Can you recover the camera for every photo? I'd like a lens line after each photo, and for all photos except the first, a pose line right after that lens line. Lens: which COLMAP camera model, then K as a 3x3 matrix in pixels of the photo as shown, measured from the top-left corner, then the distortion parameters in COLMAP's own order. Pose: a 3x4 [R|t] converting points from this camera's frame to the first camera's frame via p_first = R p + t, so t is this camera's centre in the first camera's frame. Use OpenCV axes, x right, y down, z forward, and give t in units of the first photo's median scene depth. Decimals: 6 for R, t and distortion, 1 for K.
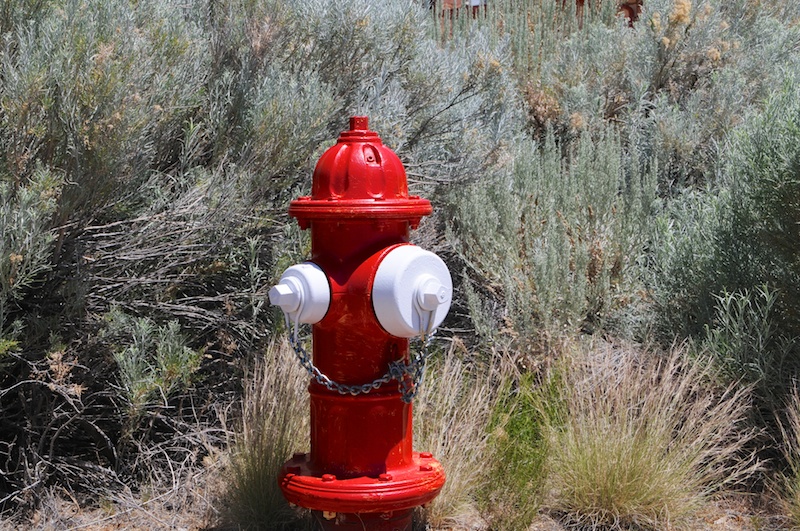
lens RADIAL K [[1108.1, 0, 400.0], [0, 1108.1, 265.5], [0, 0, 1]] dist [0.056844, 0.090433]
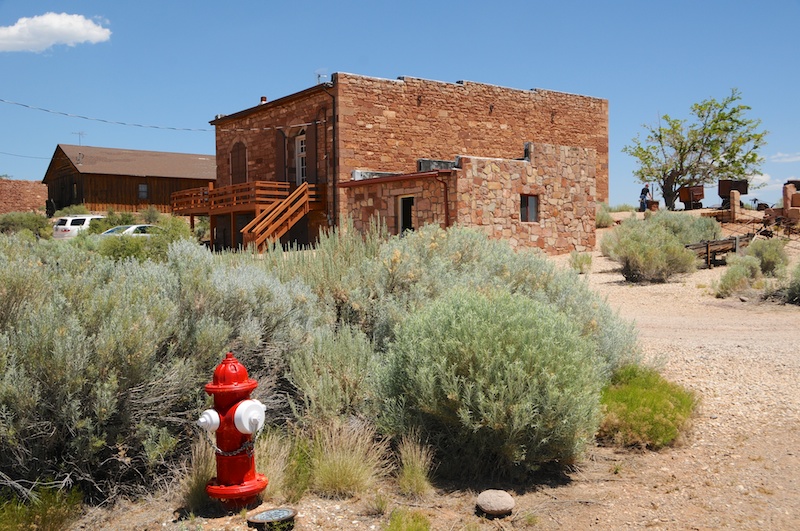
lens RADIAL K [[758.0, 0, 400.0], [0, 758.0, 265.5], [0, 0, 1]] dist [0.005190, -0.008741]
pose [[0.996056, -0.048738, 0.074136, 0.226467], [0.052971, 0.997011, -0.056248, -0.196032], [-0.071173, 0.059953, 0.995661, -0.813405]]
